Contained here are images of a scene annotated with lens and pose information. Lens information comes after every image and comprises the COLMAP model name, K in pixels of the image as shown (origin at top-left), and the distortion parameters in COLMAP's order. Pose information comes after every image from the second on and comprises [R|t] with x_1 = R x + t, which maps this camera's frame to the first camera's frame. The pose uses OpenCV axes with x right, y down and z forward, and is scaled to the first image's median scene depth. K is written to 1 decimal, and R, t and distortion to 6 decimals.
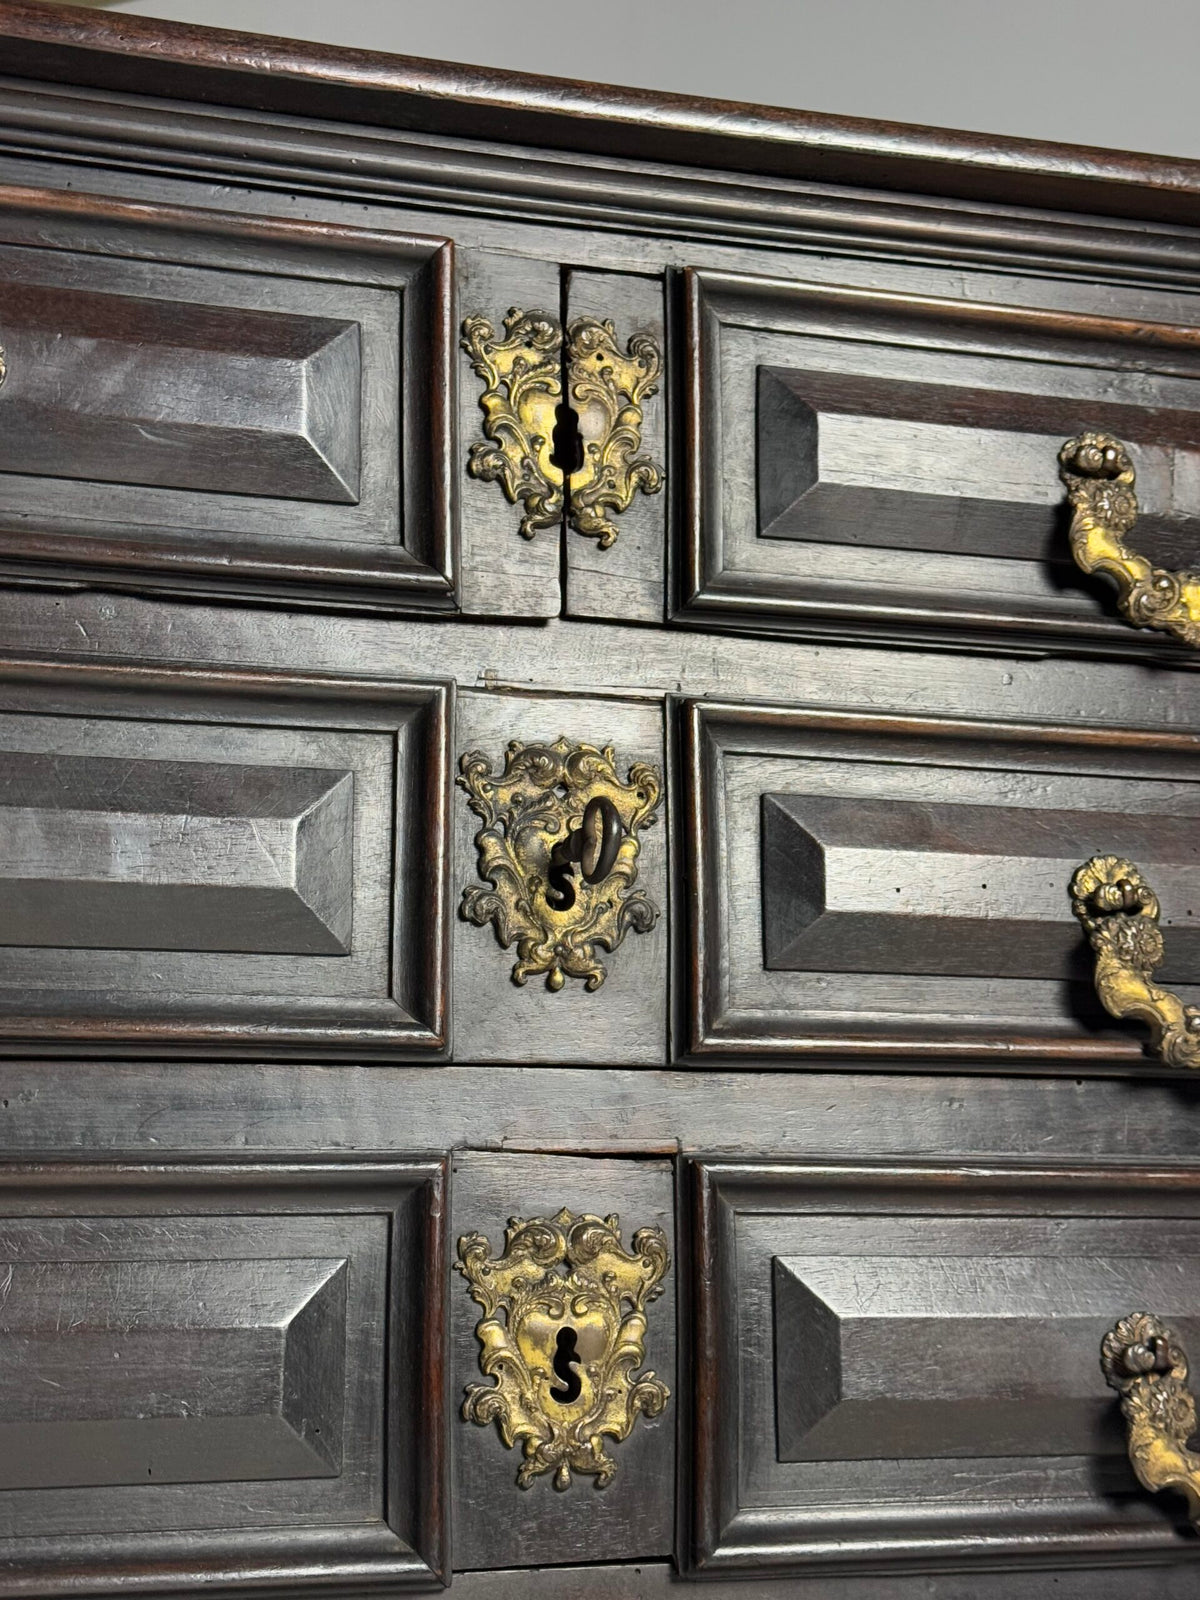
lens RADIAL K [[2217.5, 0, 613.6], [0, 2217.5, 809.4], [0, 0, 1]] dist [0.132408, 0.000000]
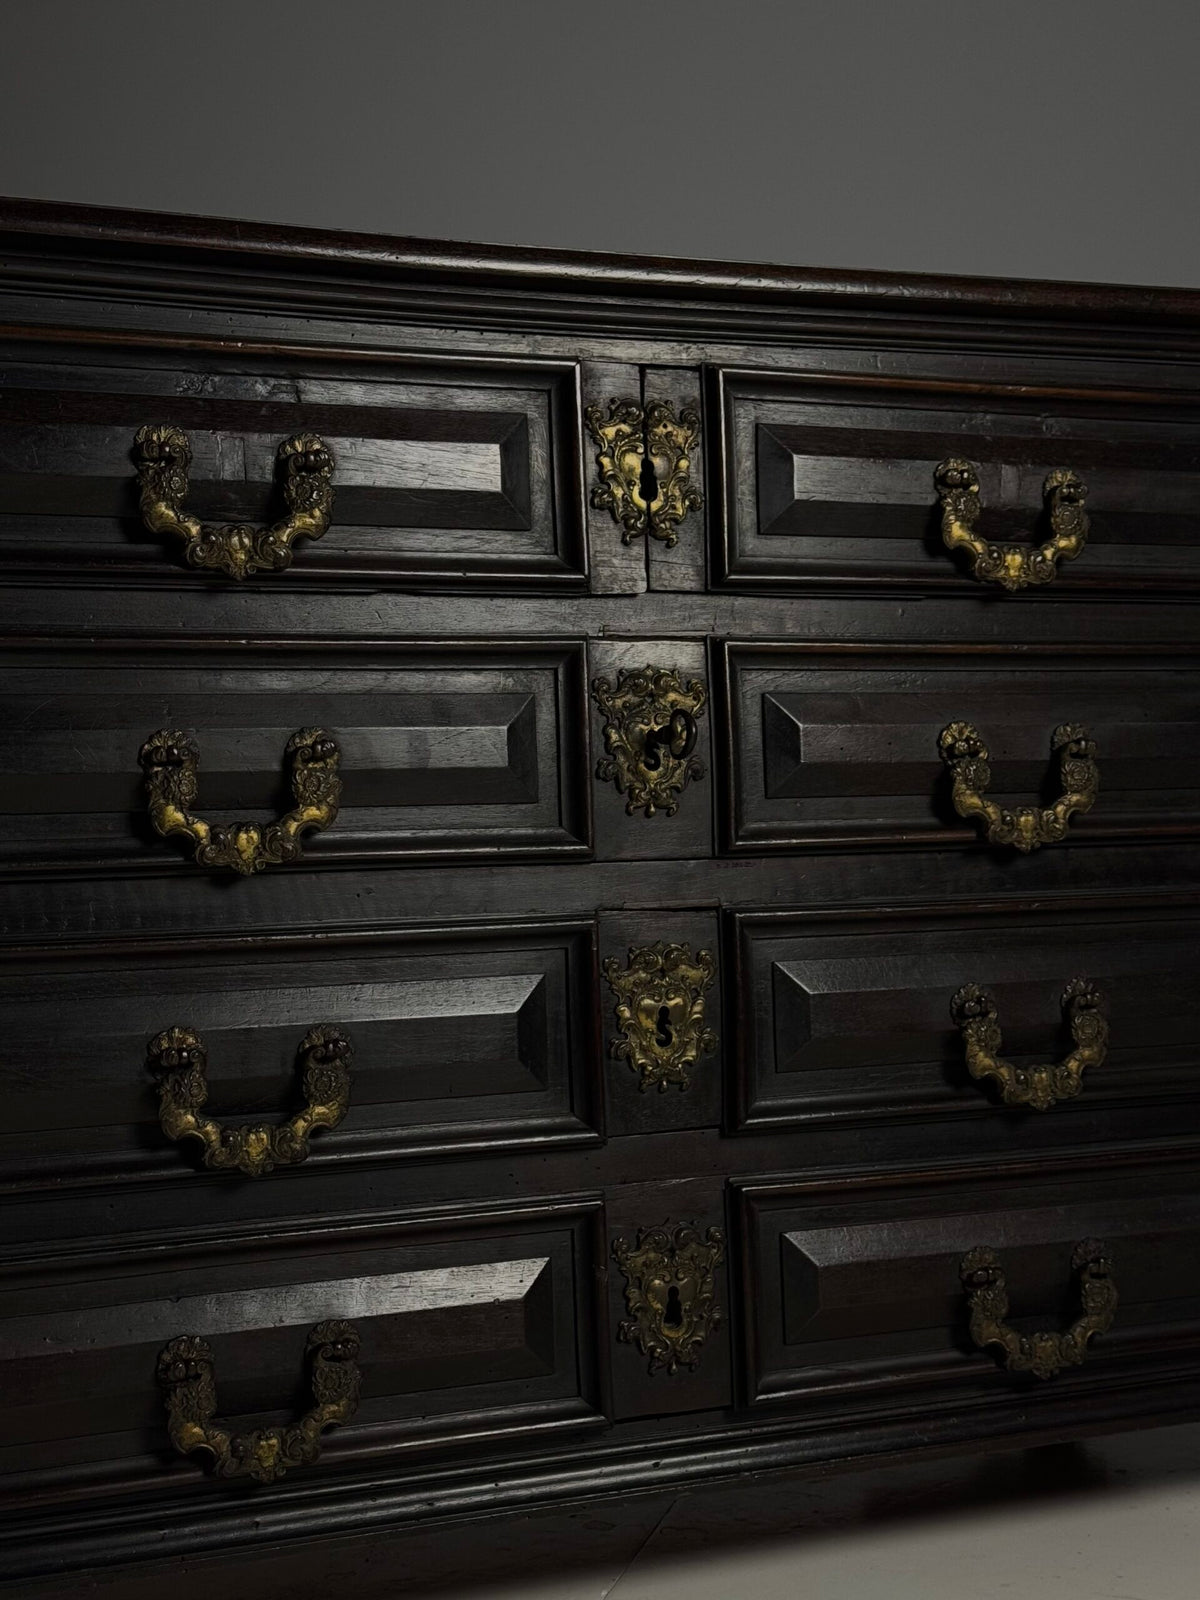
lens RADIAL K [[2217.5, 0, 596.5], [0, 2217.5, 805.6], [0, 0, 1]] dist [0.132408, 0.000000]
pose [[0.993264, -0.023674, 0.113433, -0.253667], [0.003260, 0.984229, 0.176869, -0.223323], [-0.115832, -0.175308, 0.977676, -0.651387]]
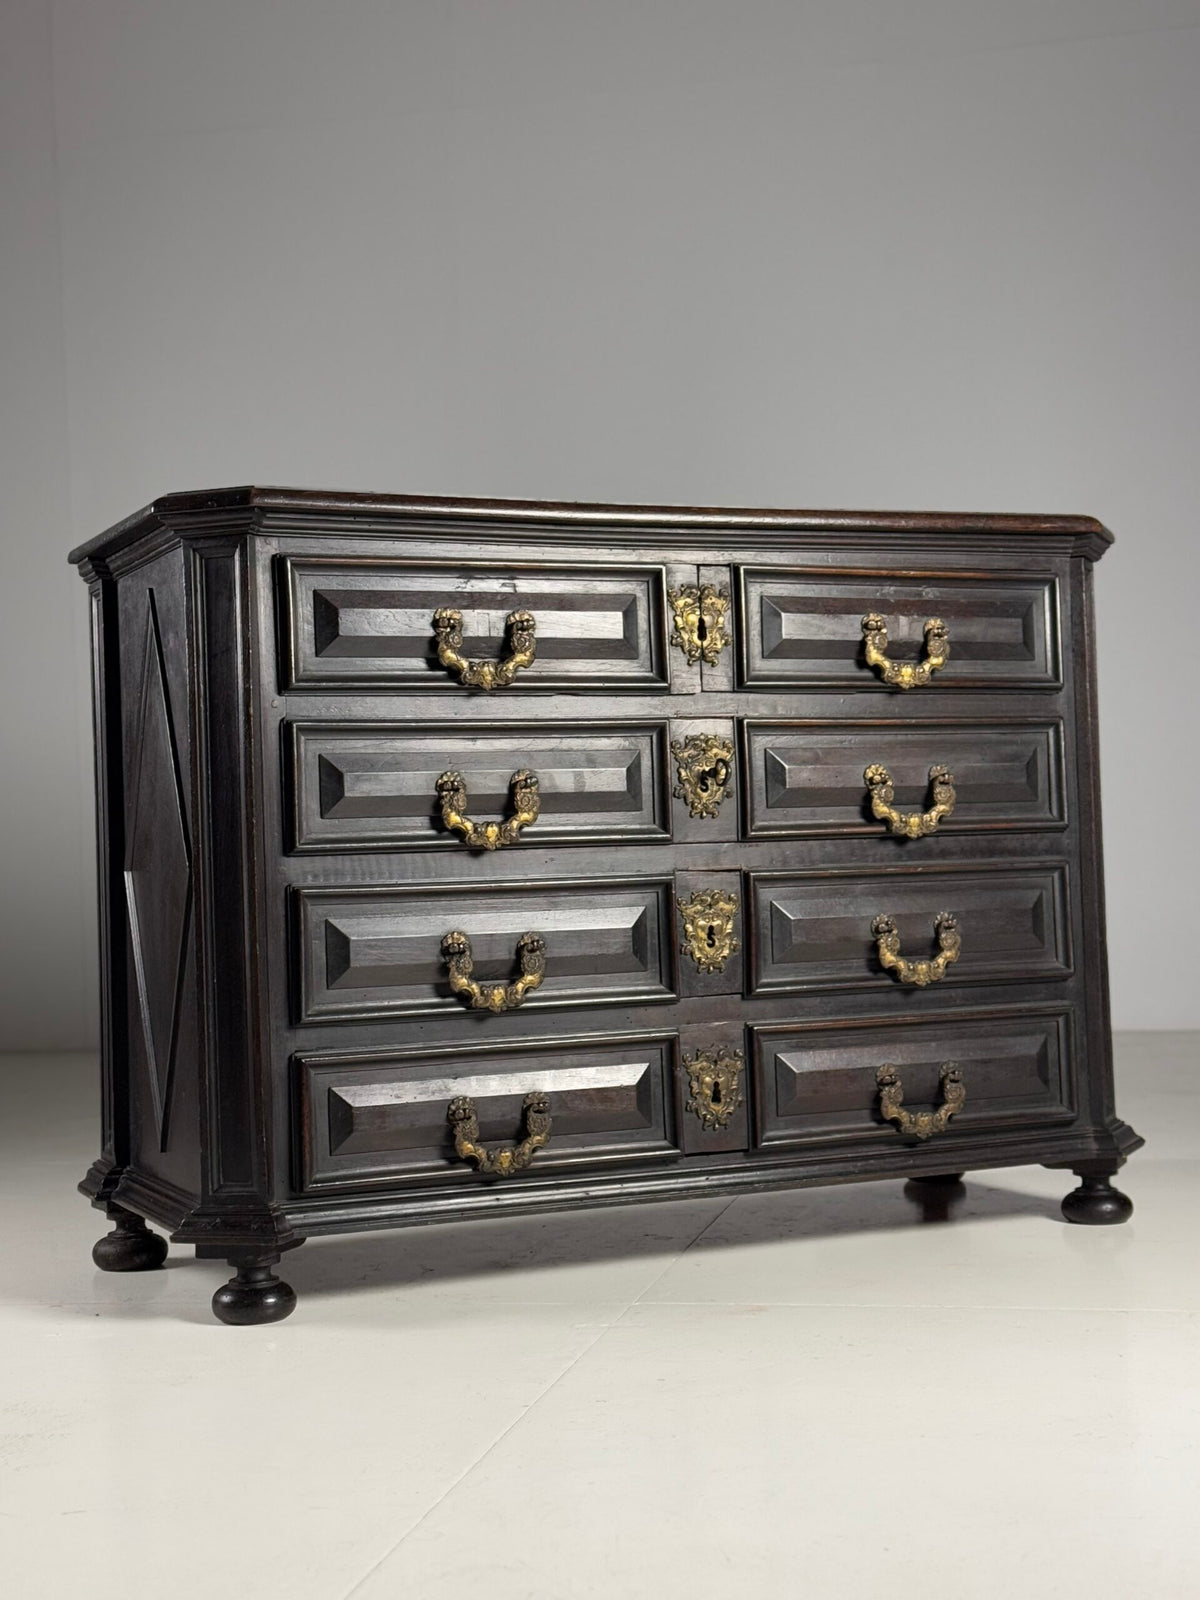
lens RADIAL K [[2217.5, 0, 584.8], [0, 2217.5, 801.4], [0, 0, 1]] dist [0.132408, 0.000000]
pose [[0.989119, -0.023465, 0.145232, -0.609229], [-0.002324, 0.984582, 0.174909, -0.459484], [-0.147097, -0.173343, 0.973815, -1.880756]]
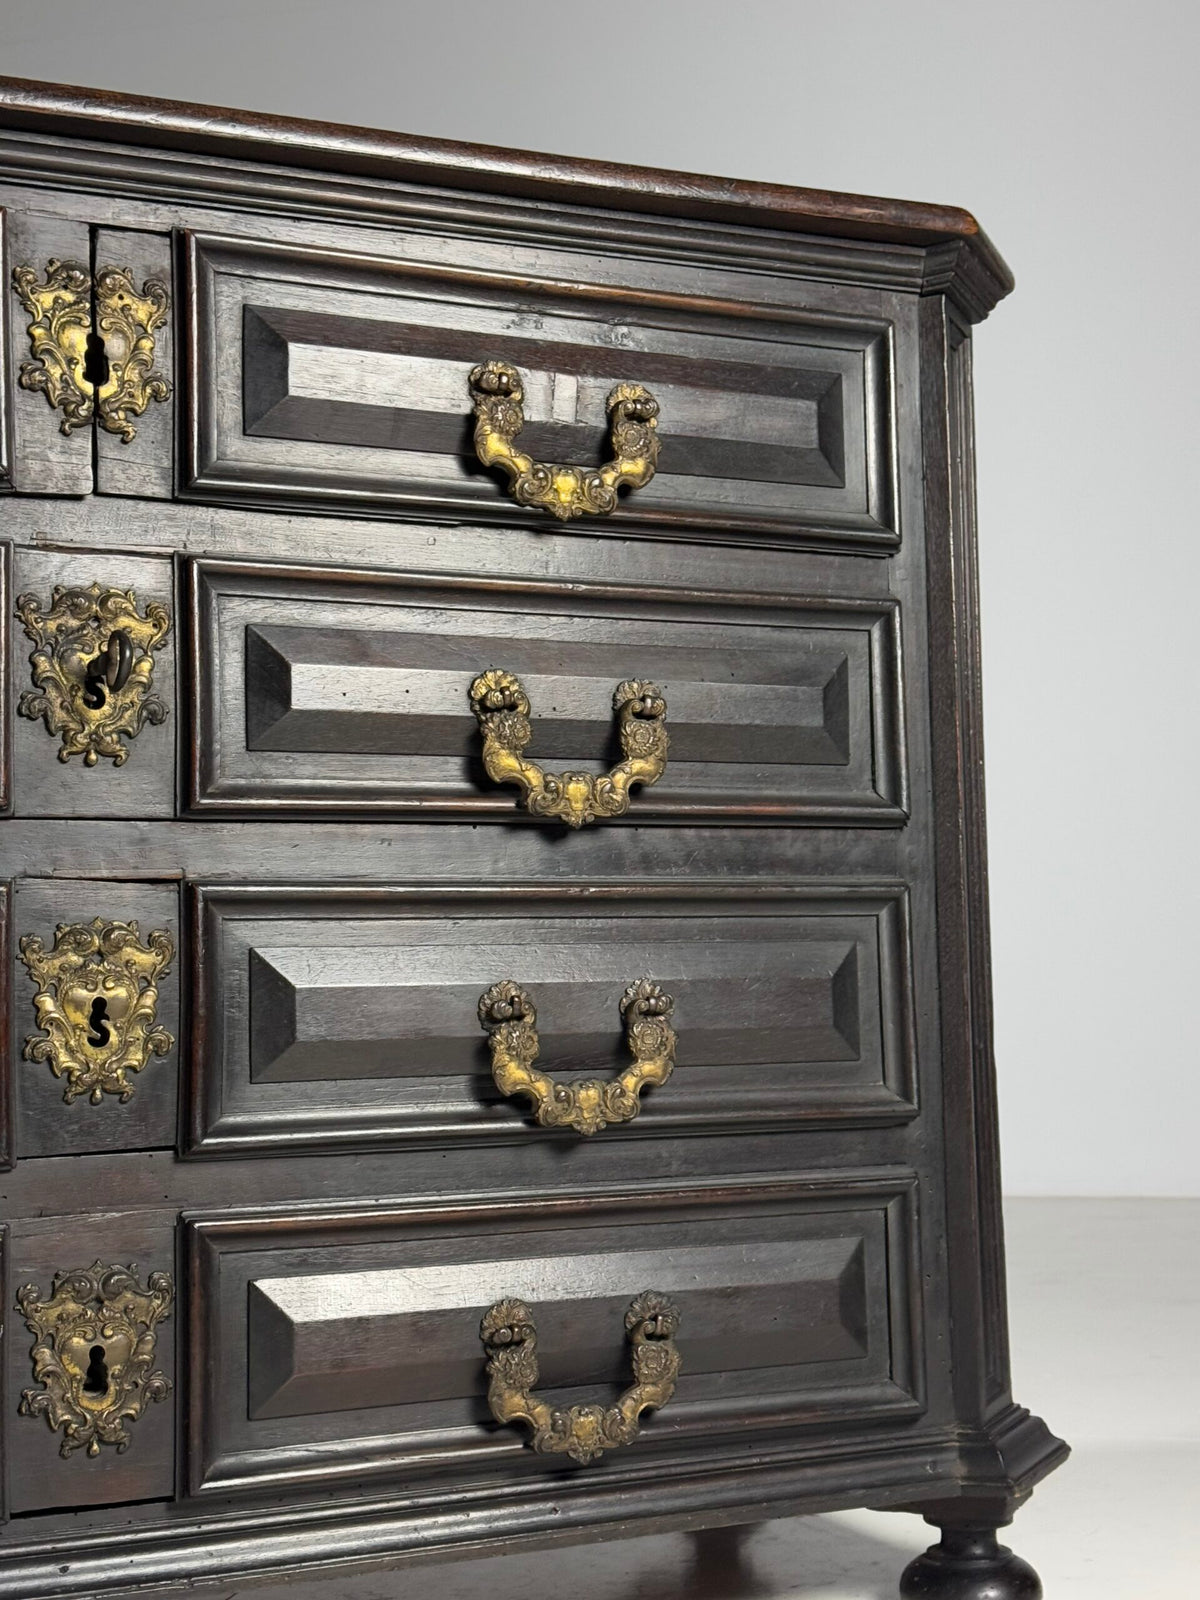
lens RADIAL K [[2217.5, 0, 616.4], [0, 2217.5, 816.8], [0, 0, 1]] dist [0.132408, 0.000000]
pose [[0.990285, -0.004343, 0.138985, 0.103141], [-0.012145, 0.992991, 0.117564, -0.055261], [-0.138521, -0.118110, 0.983291, -0.430020]]
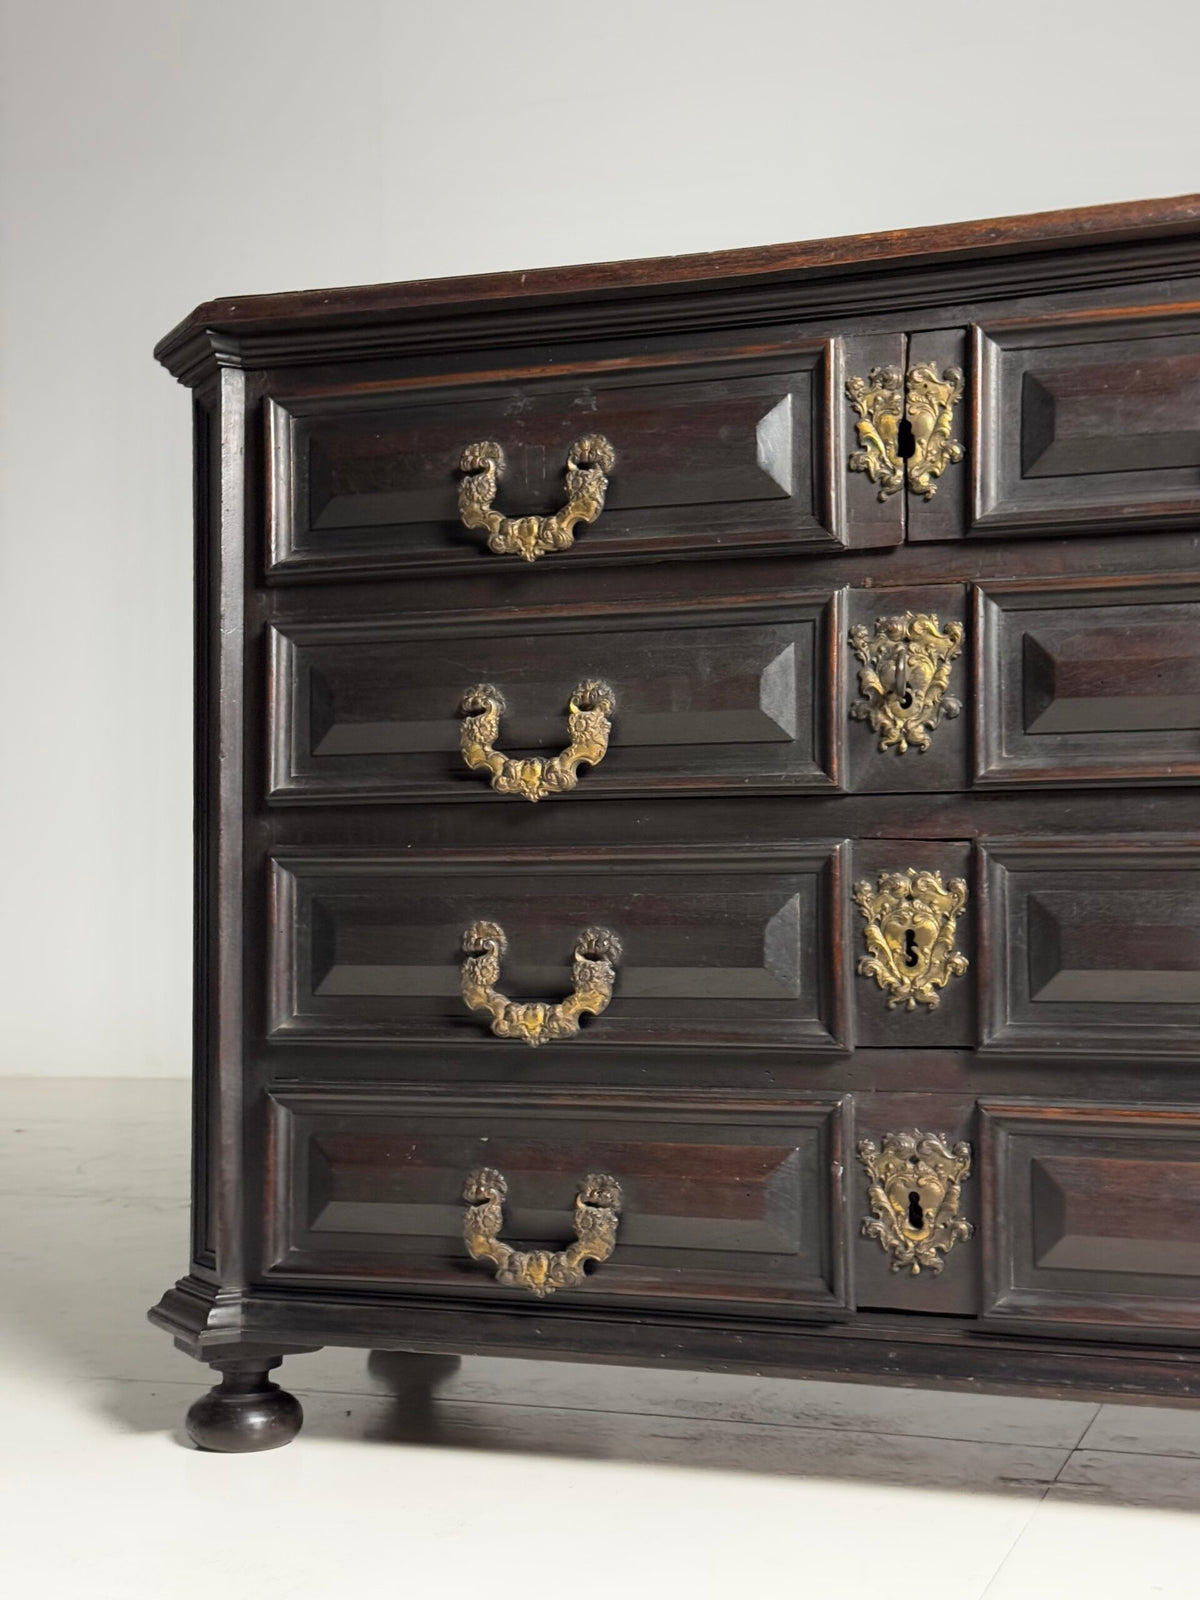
lens RADIAL K [[2217.5, 0, 610.6], [0, 2217.5, 809.3], [0, 0, 1]] dist [0.132408, 0.000000]
pose [[0.821399, -0.025865, -0.569768, 0.796242], [0.113062, 0.986531, 0.118210, -0.113817], [0.559036, -0.161517, 0.813260, -0.622825]]
